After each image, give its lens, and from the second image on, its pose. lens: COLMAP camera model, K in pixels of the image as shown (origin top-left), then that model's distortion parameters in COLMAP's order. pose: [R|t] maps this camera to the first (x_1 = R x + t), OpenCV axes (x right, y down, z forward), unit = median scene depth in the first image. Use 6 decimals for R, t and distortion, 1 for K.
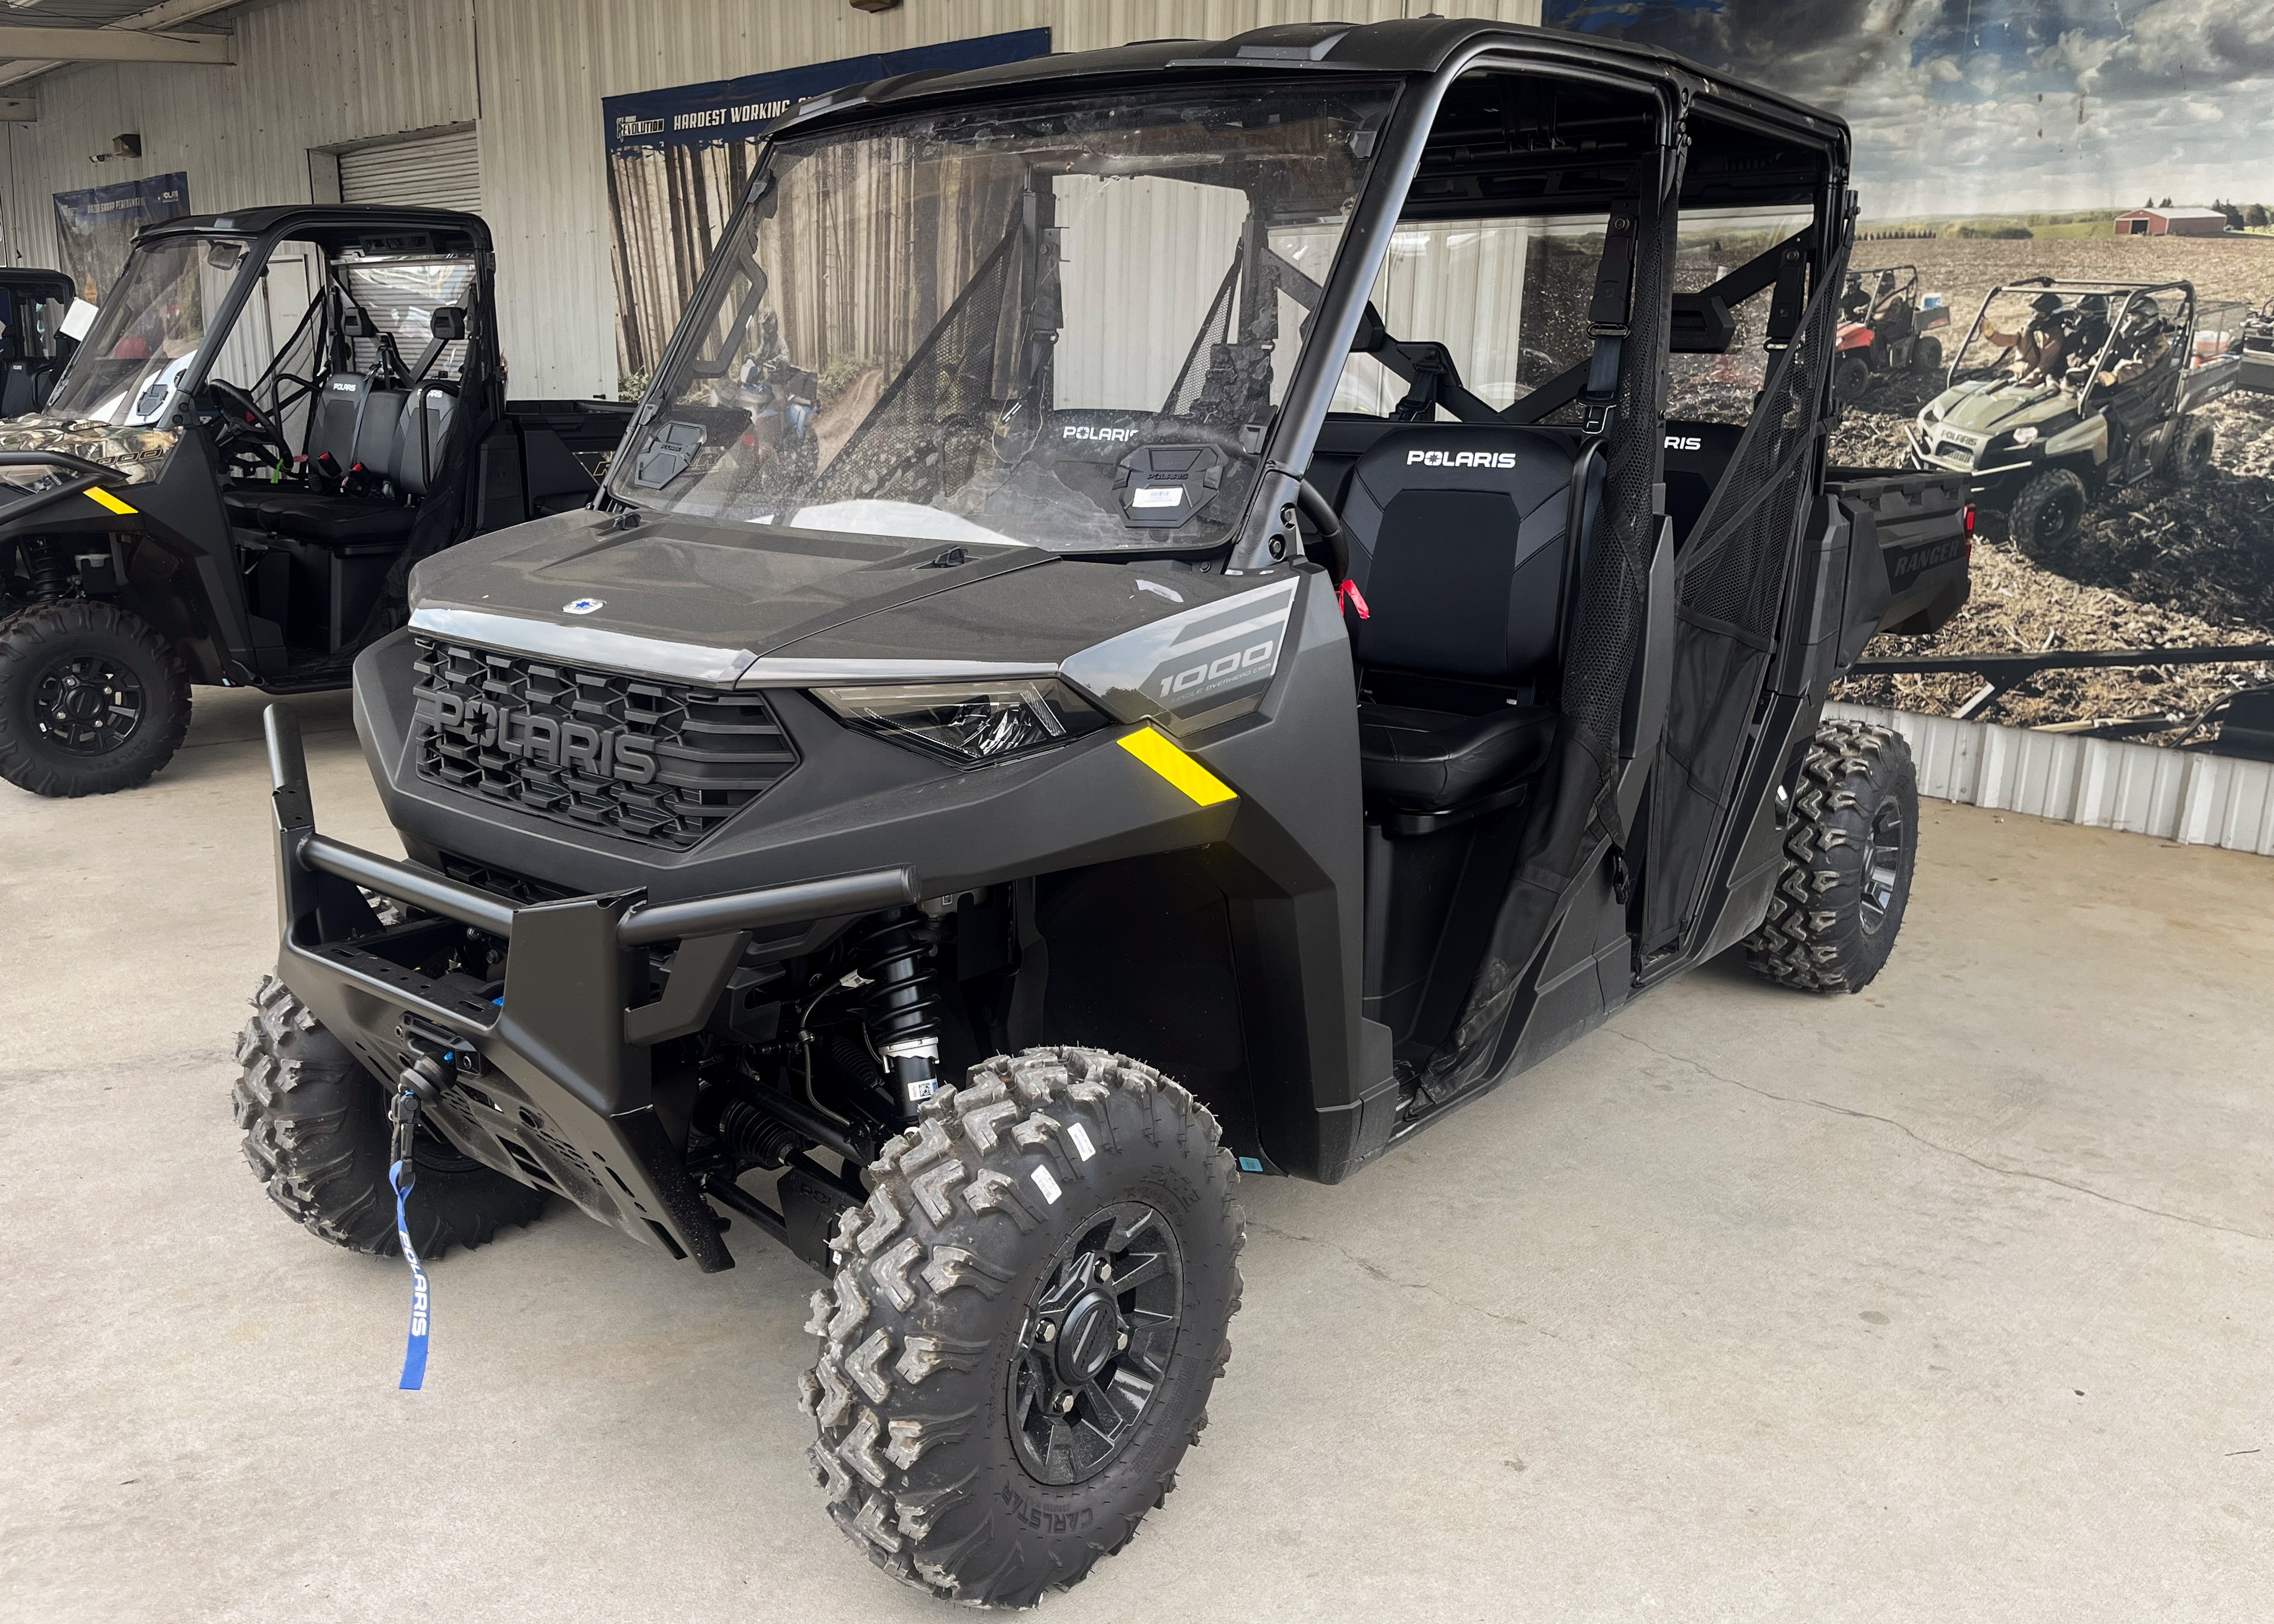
lens RADIAL K [[1812.9, 0, 1128.6], [0, 1812.9, 826.5], [0, 0, 1]] dist [0.035892, -0.035441]
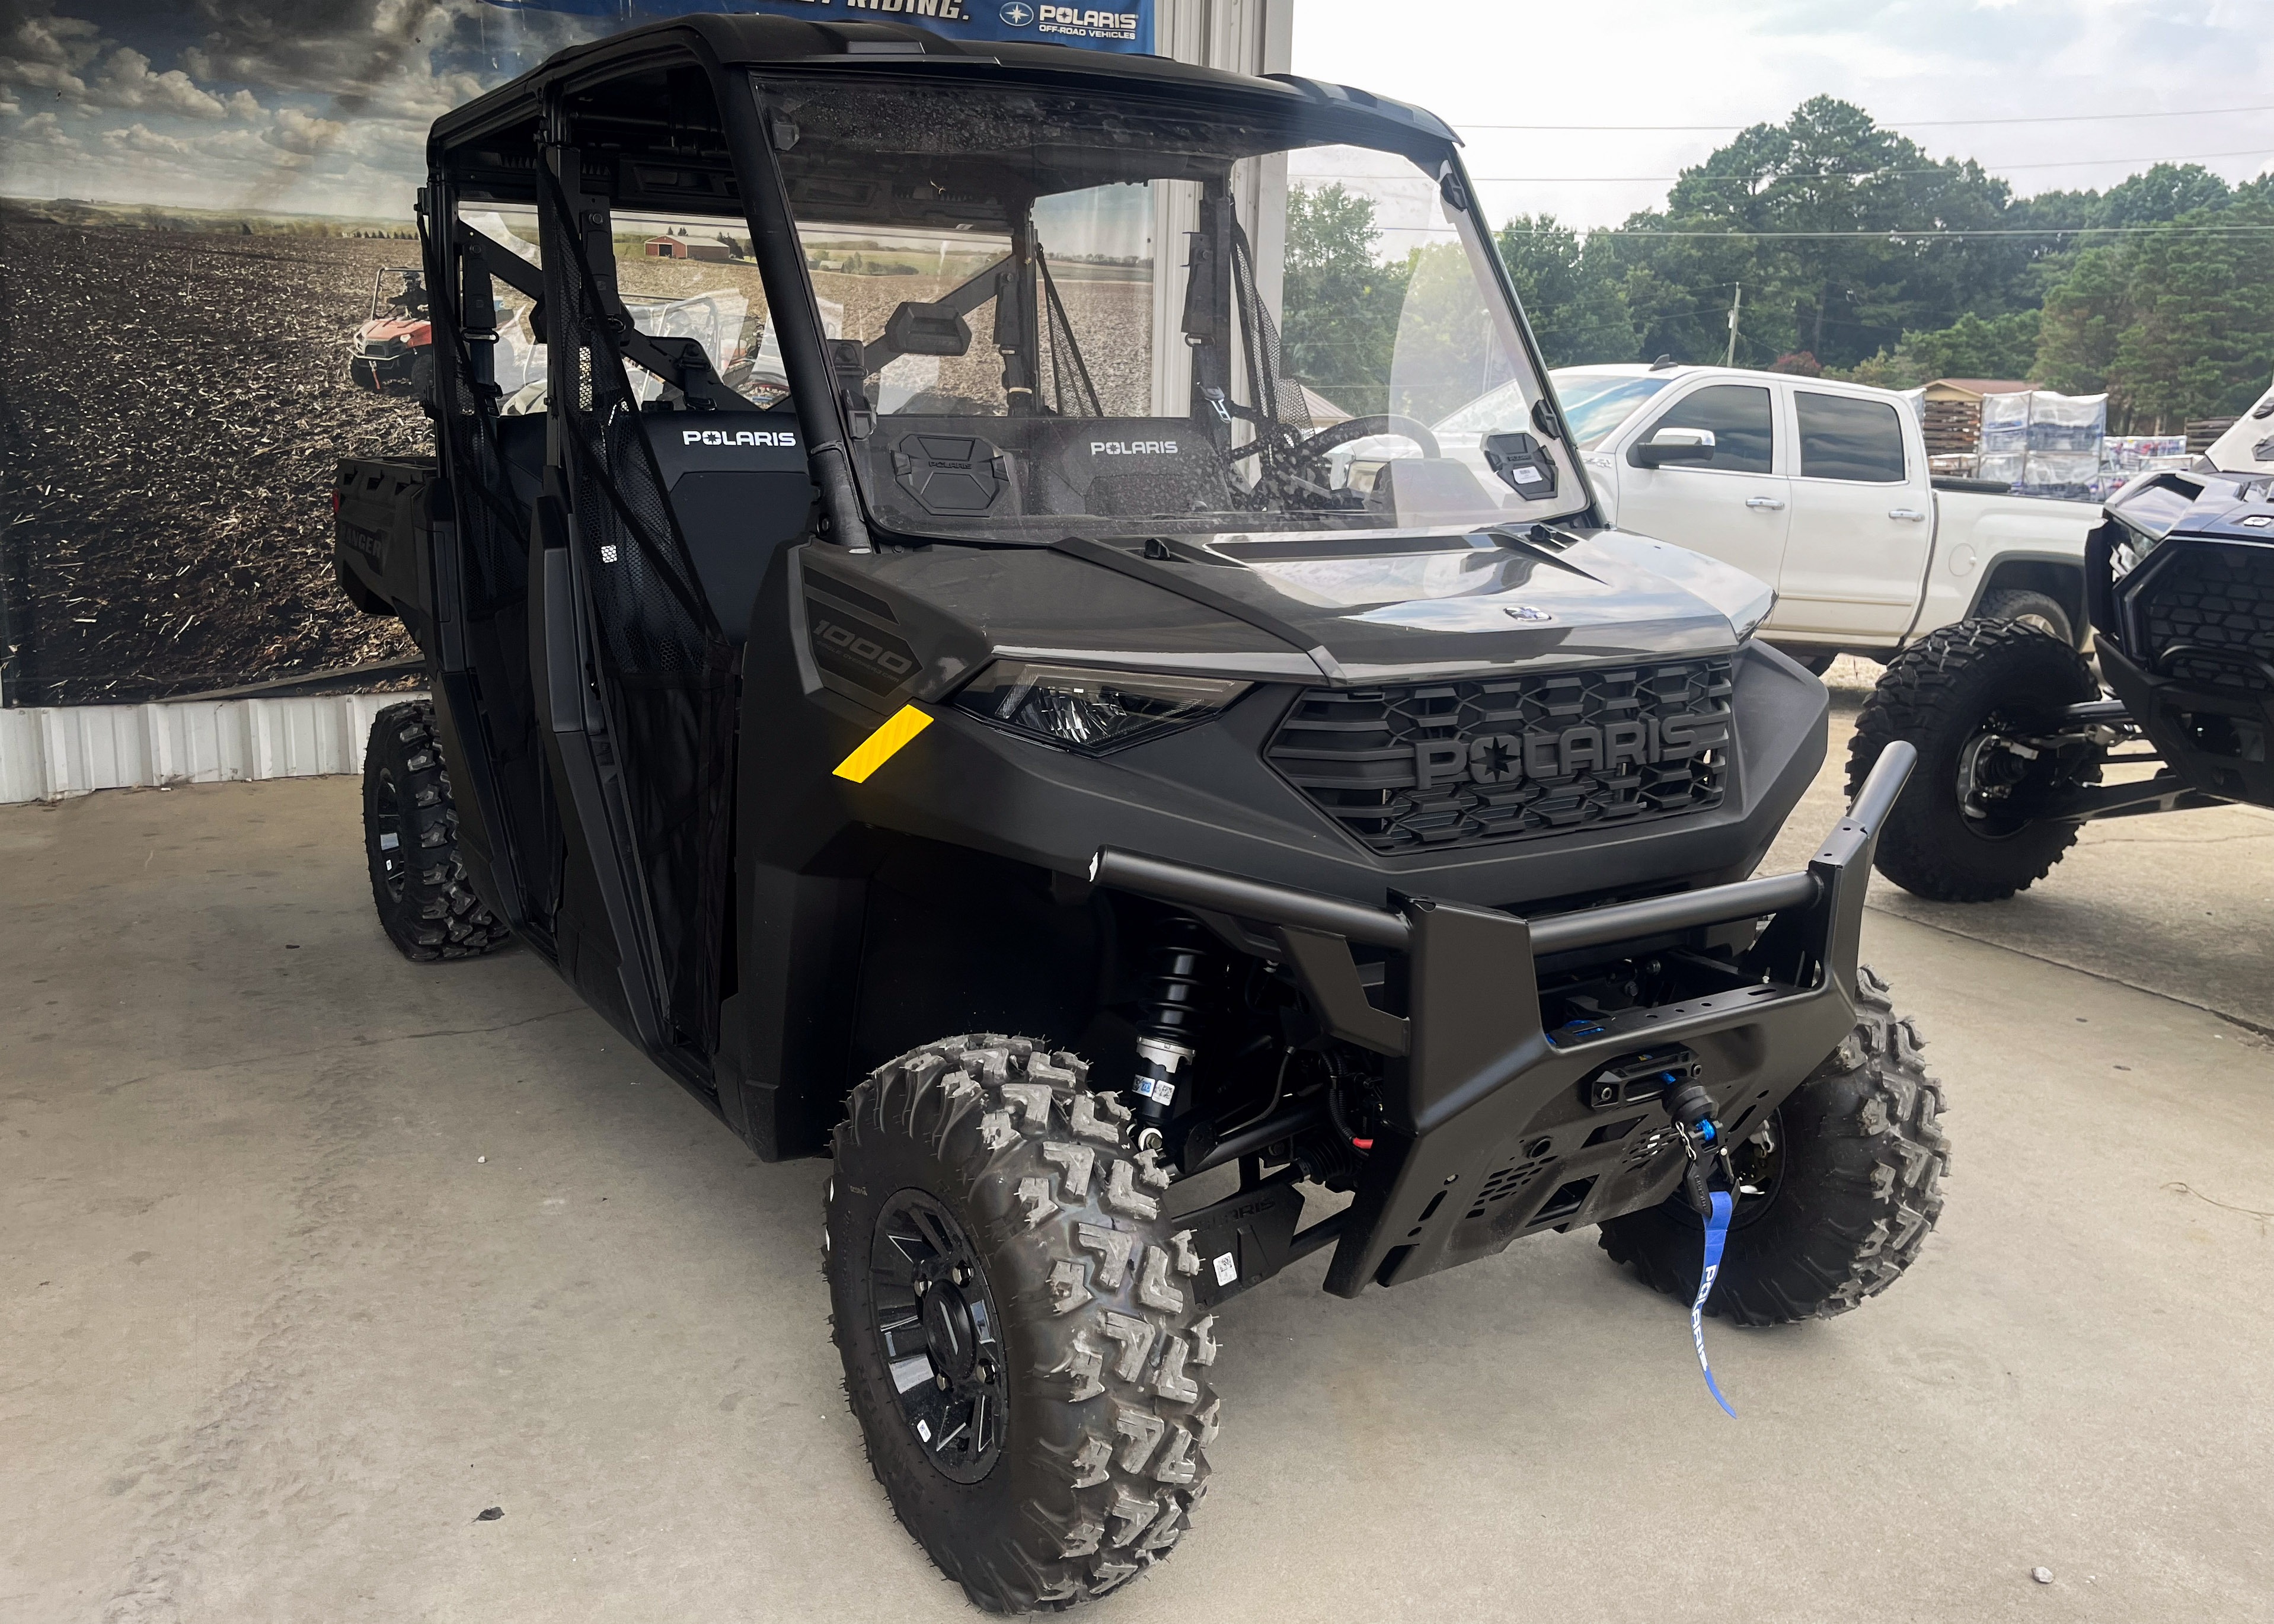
lens RADIAL K [[1812.8, 0, 1121.9], [0, 1812.8, 795.6], [0, 0, 1]] dist [0.035892, -0.035441]
pose [[0.324200, -0.211463, 0.922051, -0.519880], [0.222789, 0.964347, 0.142829, -0.087040], [-0.919380, 0.159117, 0.359753, 0.352000]]
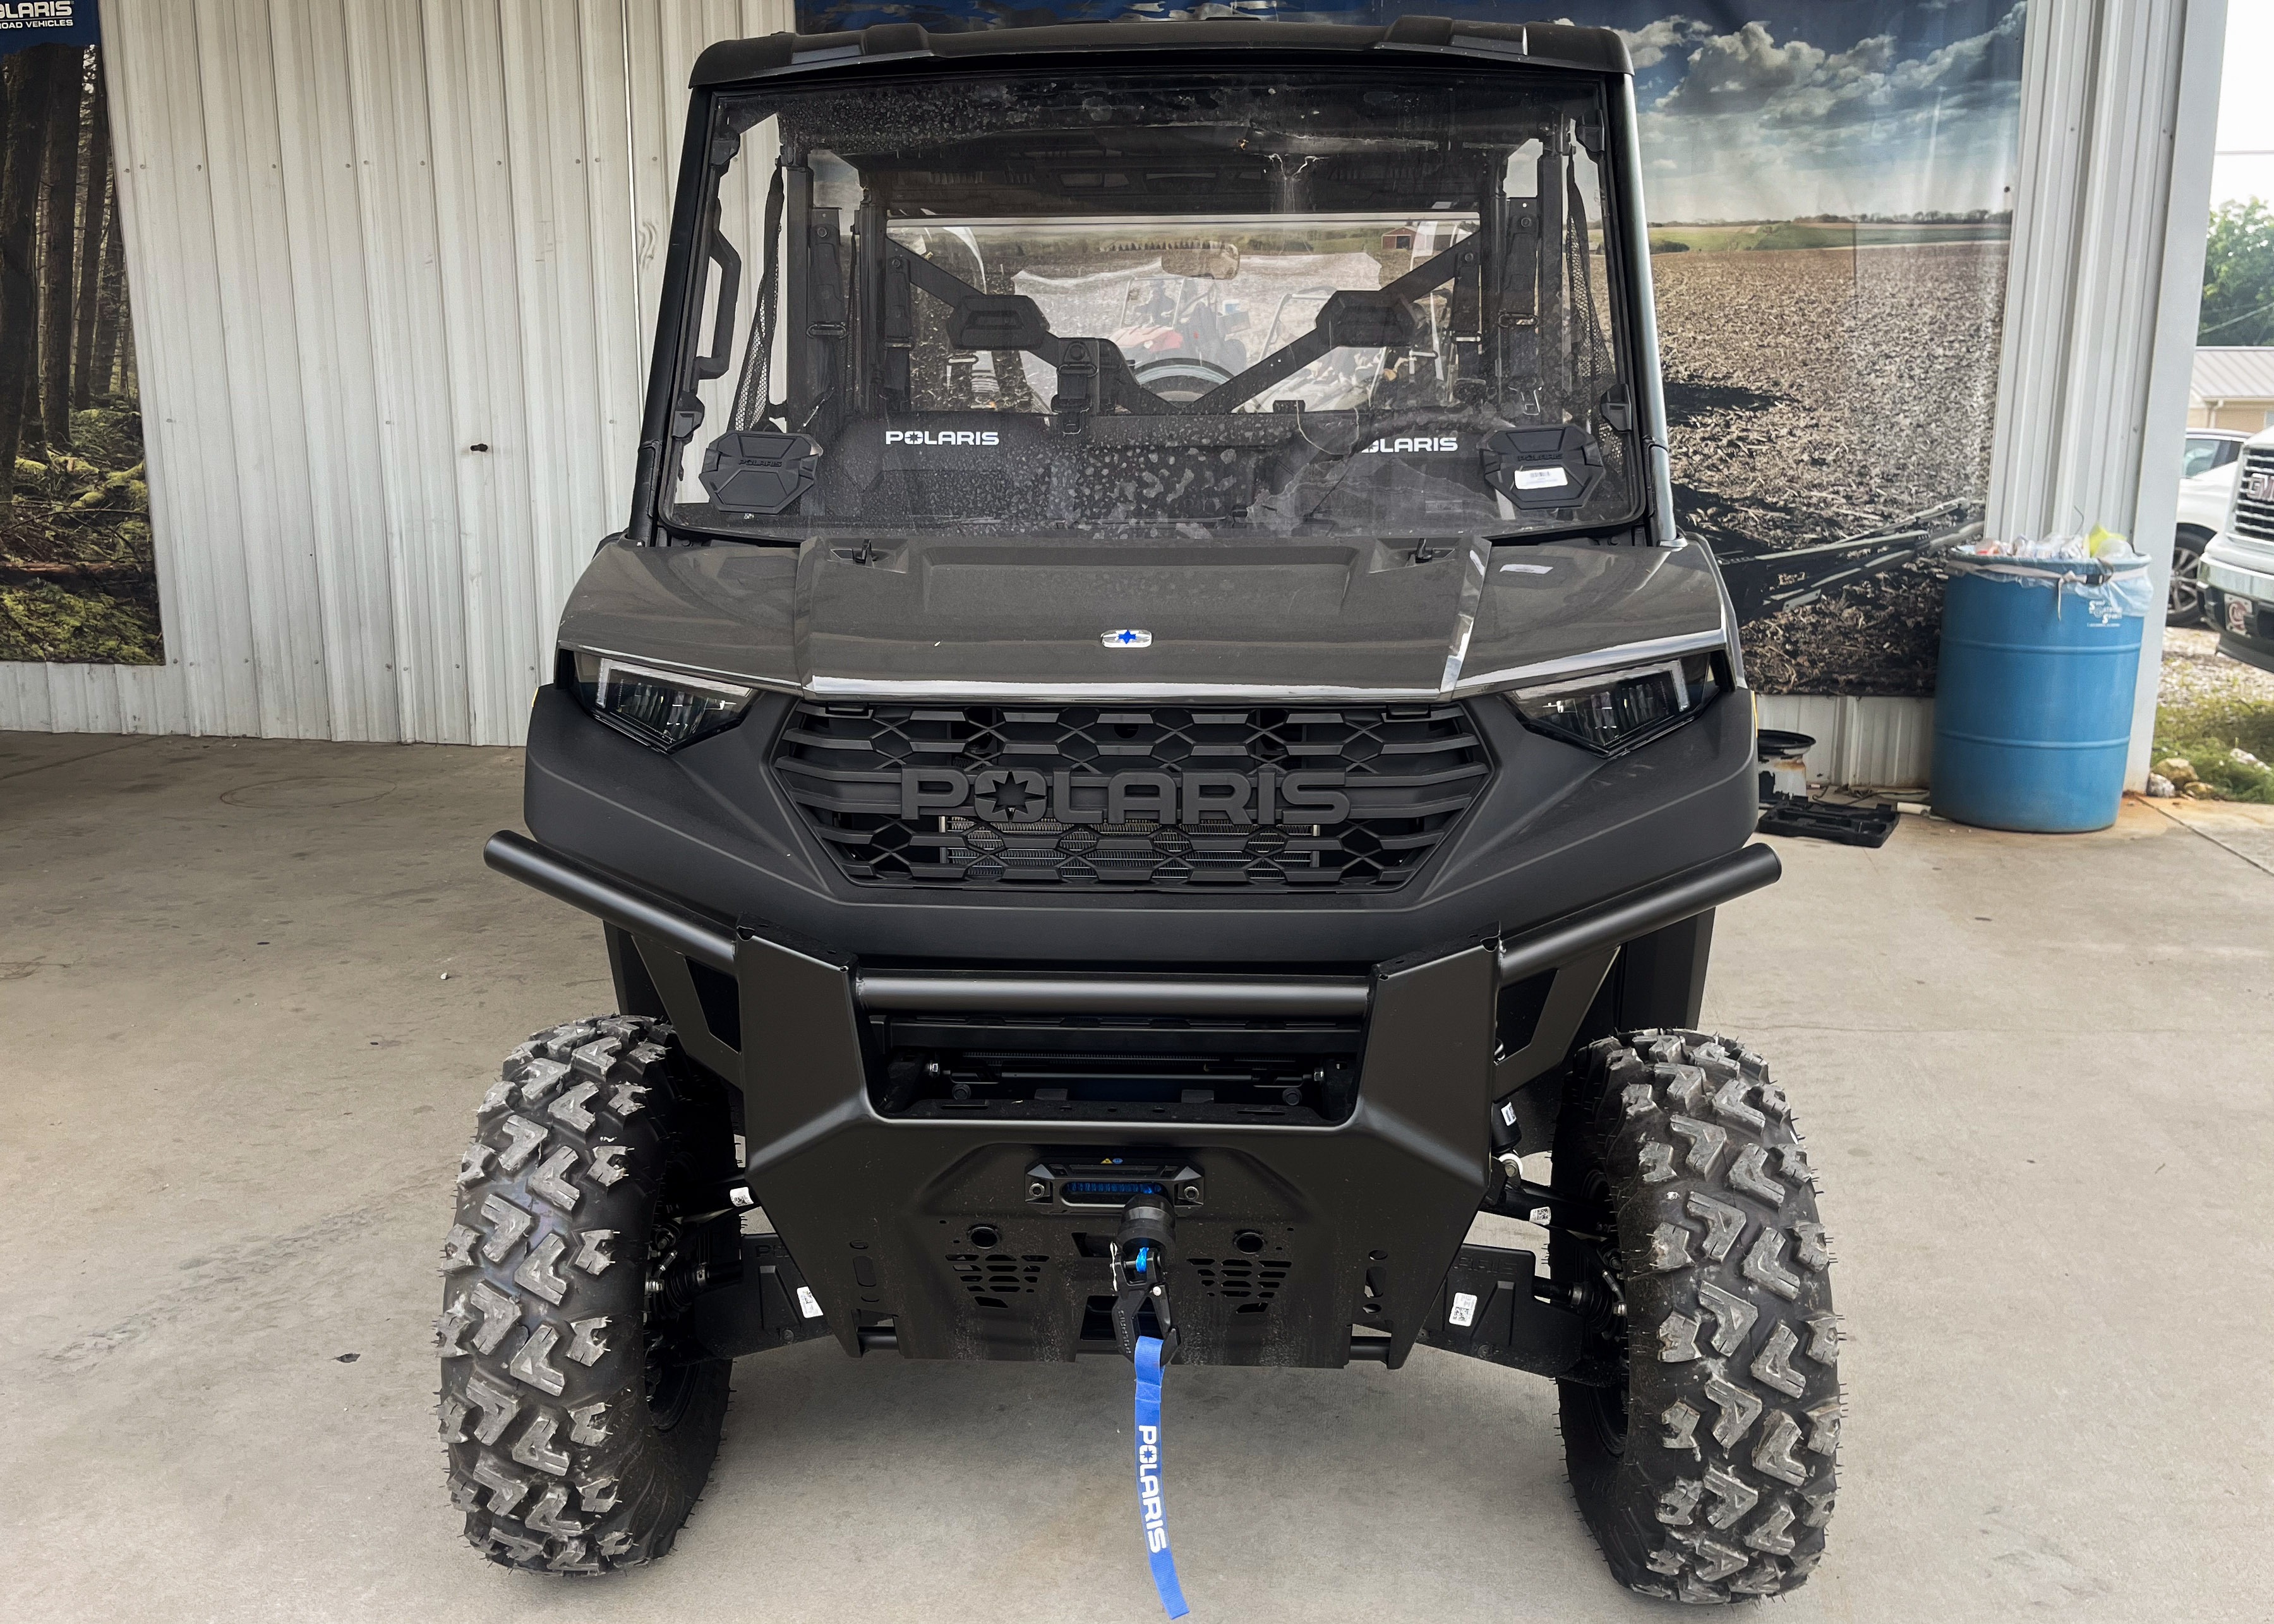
lens RADIAL K [[1953.1, 0, 1156.5], [0, 1953.1, 811.2], [0, 0, 1]] dist [0.018215, 0.006595]
pose [[0.804863, -0.143843, 0.575764, -0.332375], [0.162355, 0.986540, 0.019509, -0.023470], [-0.570821, 0.077776, 0.817383, 0.107053]]
